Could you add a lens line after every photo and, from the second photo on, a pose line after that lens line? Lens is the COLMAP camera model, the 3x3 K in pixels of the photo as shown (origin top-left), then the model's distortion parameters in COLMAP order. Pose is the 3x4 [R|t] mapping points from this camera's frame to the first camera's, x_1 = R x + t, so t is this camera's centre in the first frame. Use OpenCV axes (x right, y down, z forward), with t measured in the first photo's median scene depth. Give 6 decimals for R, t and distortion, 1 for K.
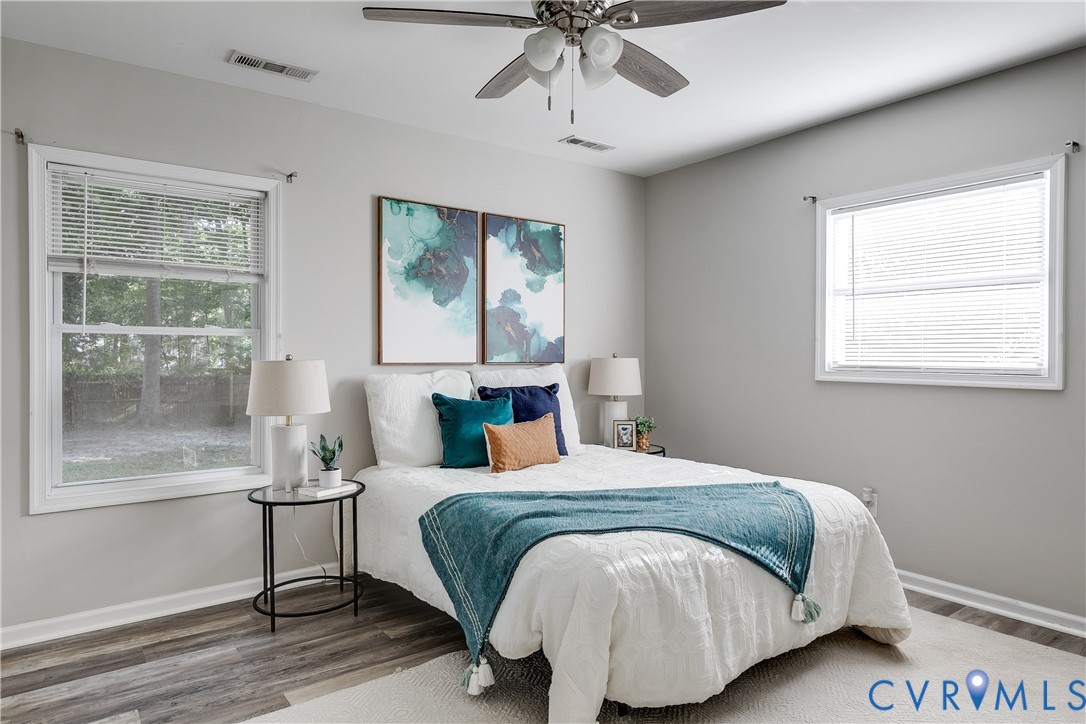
lens RADIAL K [[676.7, 0, 504.1], [0, 676.7, 359.1], [0, 0, 1]] dist [-0.004471, 0.001122]
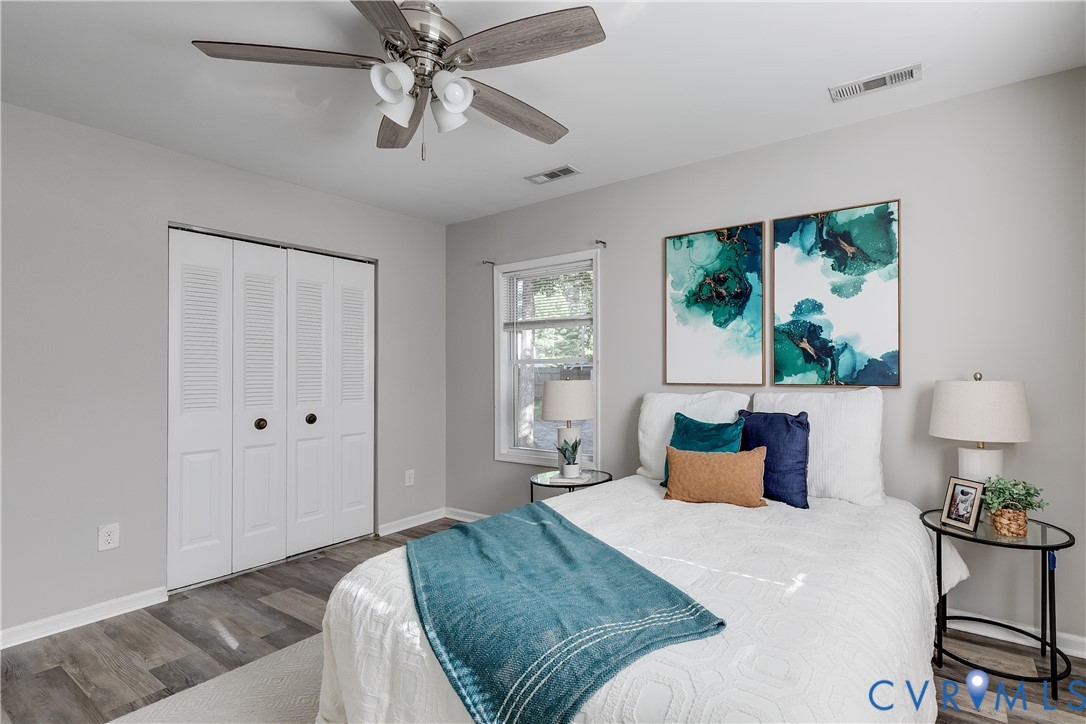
lens RADIAL K [[477.9, 0, 544.0], [0, 477.9, 368.8], [0, 0, 1]] dist [0.002724, -0.000375]
pose [[0.368375, -0.012082, -0.929599, 0.590582], [0.001202, 0.999921, -0.012519, -0.010164], [0.929677, 0.003494, 0.368360, 0.614864]]
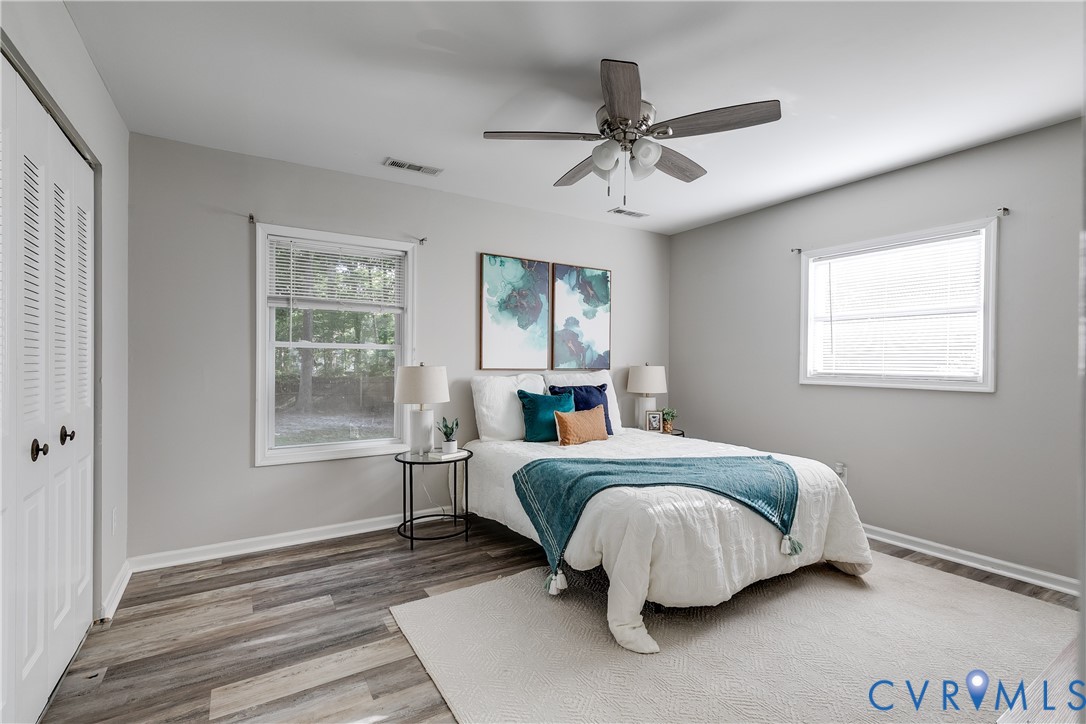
lens RADIAL K [[498.8, 0, 506.3], [0, 498.8, 366.1], [0, 0, 1]] dist [0.002491, -0.000531]
pose [[0.995019, 0.006706, -0.099459, -0.029551], [-0.006742, 0.999977, -0.000022, 0.000201], [0.099457, 0.000692, 0.995042, -0.063917]]
